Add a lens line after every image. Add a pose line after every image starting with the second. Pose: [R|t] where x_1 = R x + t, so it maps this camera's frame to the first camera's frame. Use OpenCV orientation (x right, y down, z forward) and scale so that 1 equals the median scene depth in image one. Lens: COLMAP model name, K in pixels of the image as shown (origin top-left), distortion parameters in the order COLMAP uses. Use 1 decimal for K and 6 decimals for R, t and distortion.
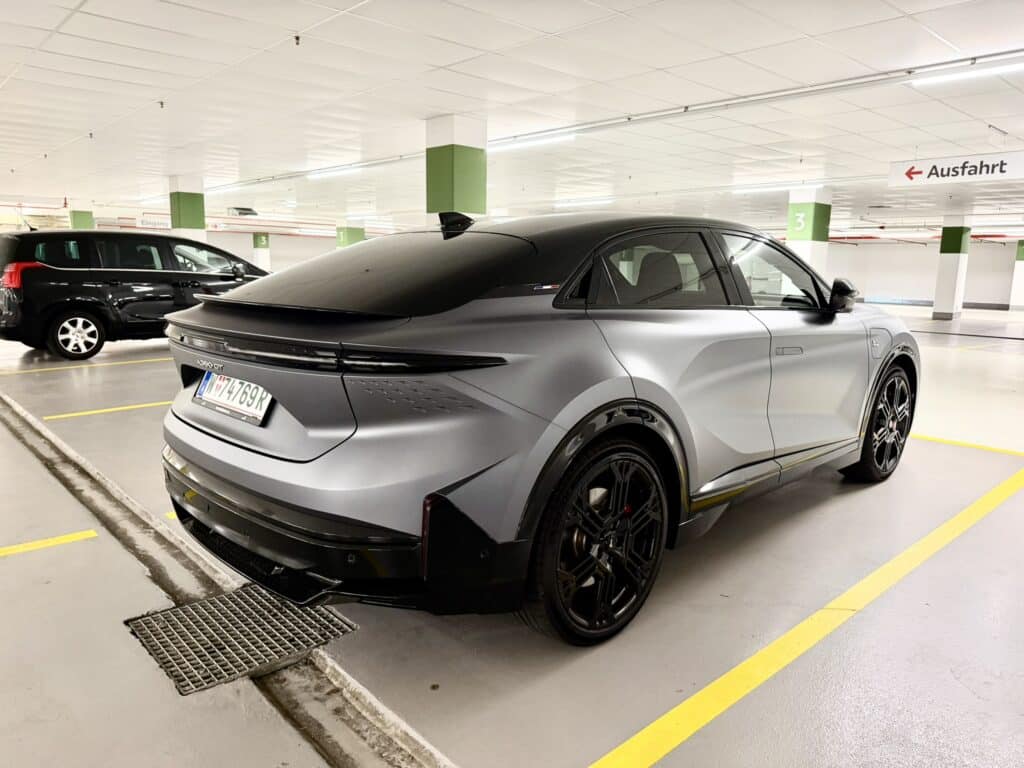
lens RADIAL K [[728.4, 0, 512.0], [0, 728.4, 384.0], [0, 0, 1]] dist [-0.000800, -0.000708]
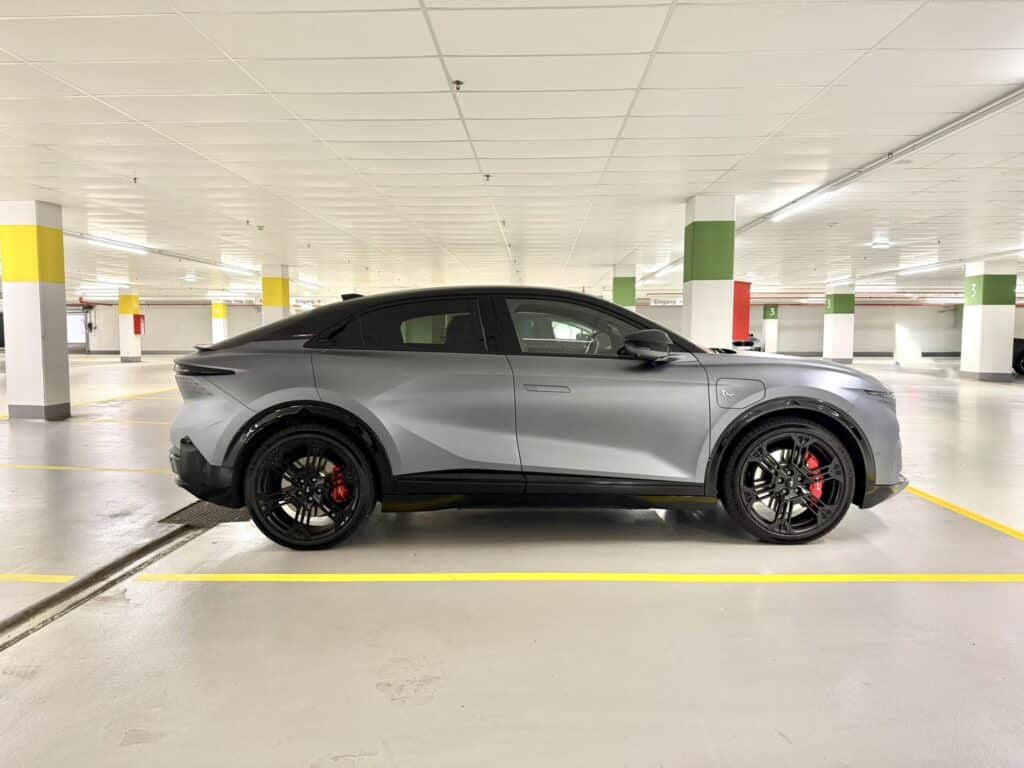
lens RADIAL K [[728.4, 0, 512.0], [0, 728.4, 384.0], [0, 0, 1]] dist [-0.000800, -0.000708]
pose [[0.719628, 0.033423, -0.693554, 0.637222], [-0.099411, 0.993510, -0.055271, 0.011403], [0.687206, 0.108722, 0.718281, 0.040258]]
